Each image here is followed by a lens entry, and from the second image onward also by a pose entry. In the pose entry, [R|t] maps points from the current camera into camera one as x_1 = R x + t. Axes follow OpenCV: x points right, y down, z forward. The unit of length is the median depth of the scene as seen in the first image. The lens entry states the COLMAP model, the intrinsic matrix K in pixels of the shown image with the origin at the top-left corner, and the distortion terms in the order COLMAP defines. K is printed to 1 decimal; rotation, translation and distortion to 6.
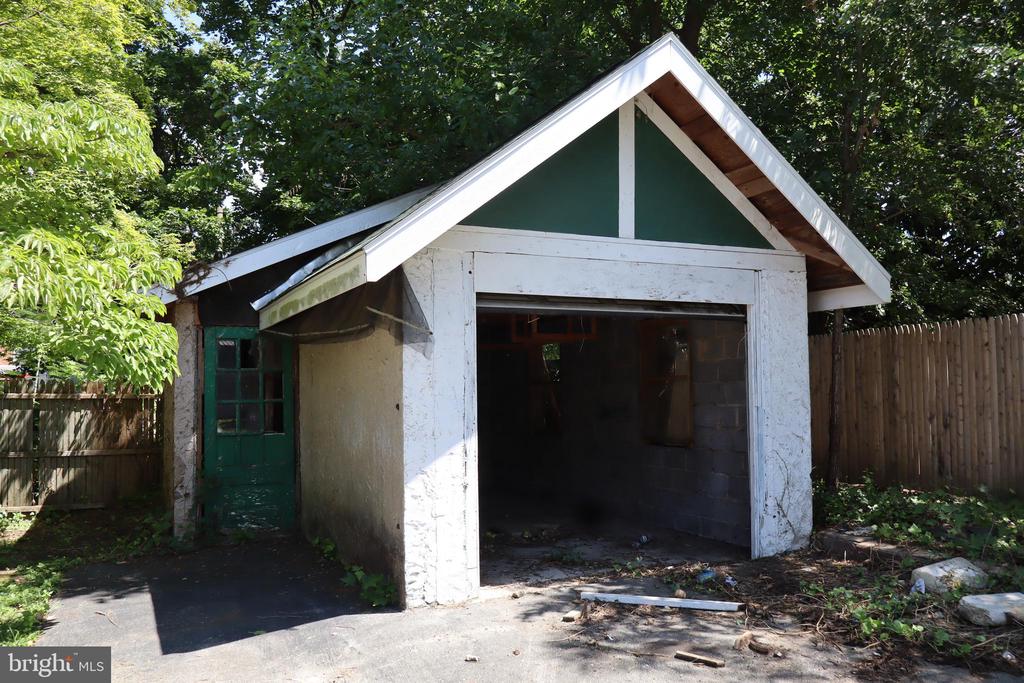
lens RADIAL K [[854.3, 0, 512.9], [0, 854.3, 342.3], [0, 0, 1]] dist [0.007979, -0.009669]
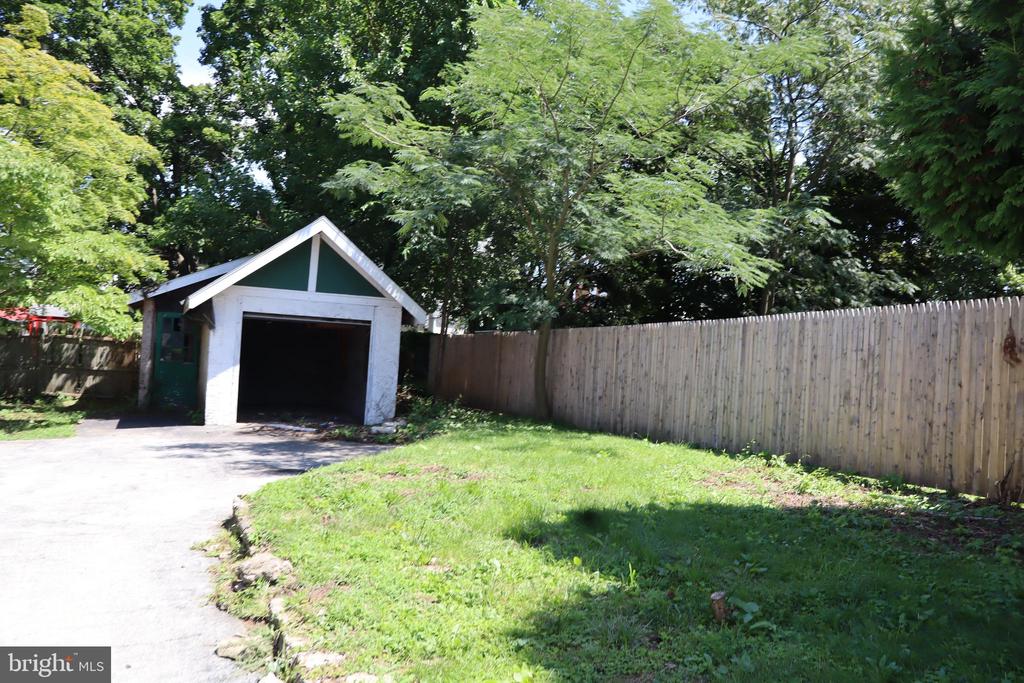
lens RADIAL K [[854.3, 0, 511.2], [0, 854.3, 342.1], [0, 0, 1]] dist [0.007979, -0.009669]
pose [[0.996491, 0.068045, -0.048747, 0.649645], [-0.066184, 0.997052, 0.038825, -0.084920], [0.051245, -0.035463, 0.998056, -1.130141]]
